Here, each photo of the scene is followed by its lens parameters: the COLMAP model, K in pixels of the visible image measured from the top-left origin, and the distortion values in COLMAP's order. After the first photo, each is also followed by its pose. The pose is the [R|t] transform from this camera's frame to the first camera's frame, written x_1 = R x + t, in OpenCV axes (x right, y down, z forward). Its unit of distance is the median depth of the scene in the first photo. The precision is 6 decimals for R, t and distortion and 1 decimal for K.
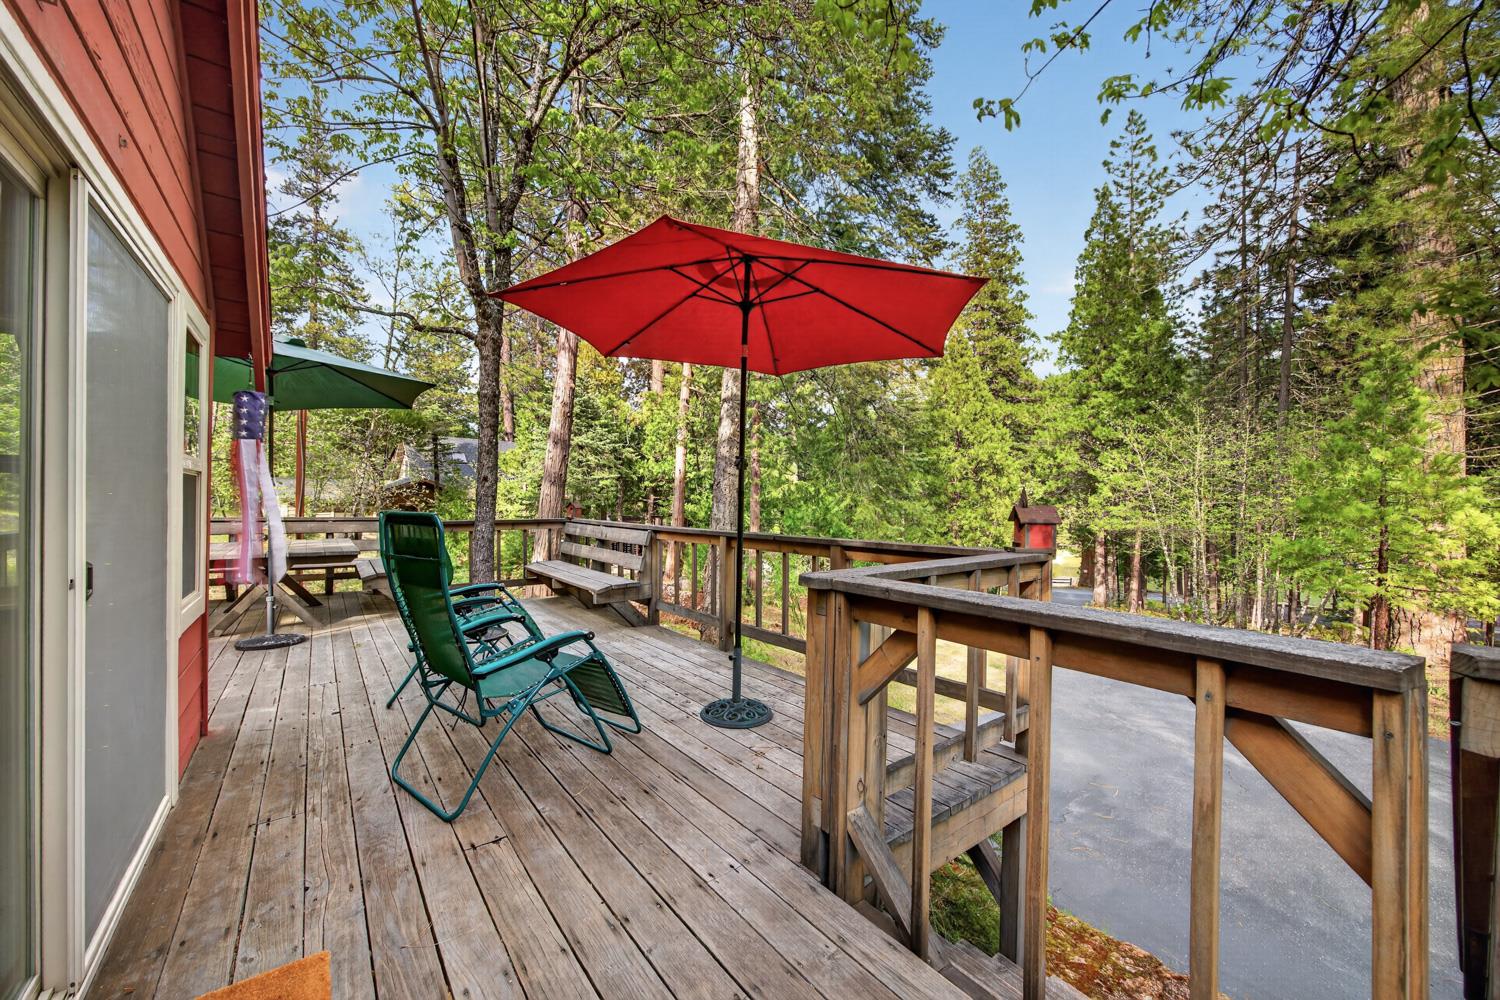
lens RADIAL K [[565.8, 0, 750.0], [0, 565.8, 500.0], [0, 0, 1]] dist [0.000106, 0.000033]
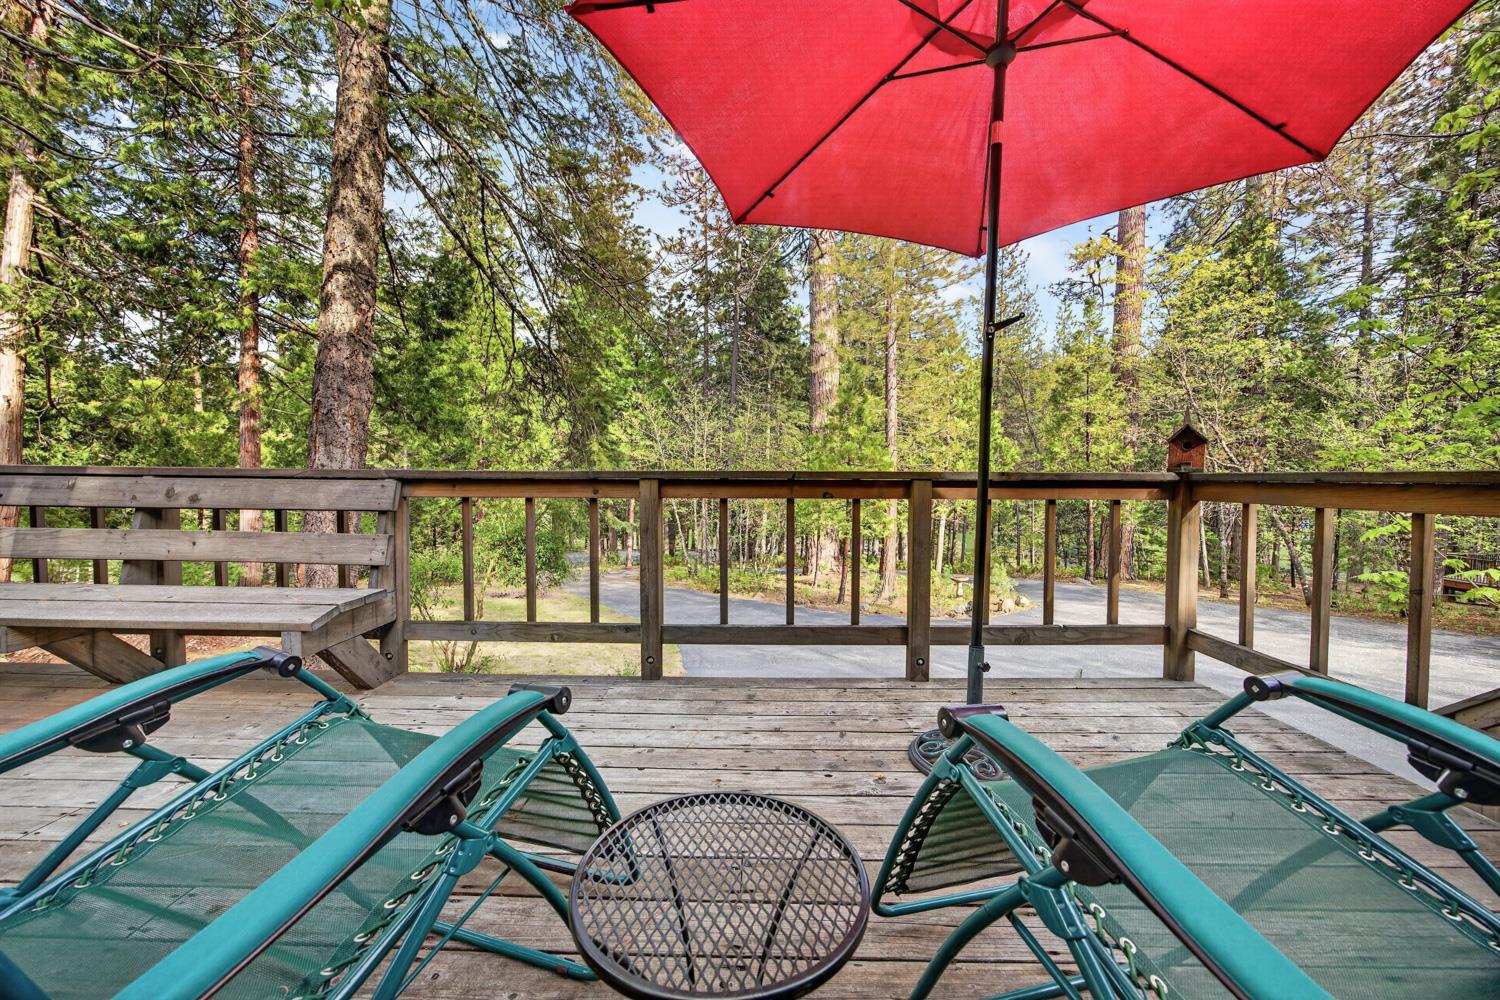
lens RADIAL K [[568.5, 0, 750.0], [0, 568.5, 500.0], [0, 0, 1]] dist [-0.000370, -0.000016]
pose [[0.637565, -0.037179, 0.769499, -0.230698], [-0.002522, 0.998729, 0.050344, 0.028661], [-0.770392, -0.034039, 0.636661, 0.302790]]
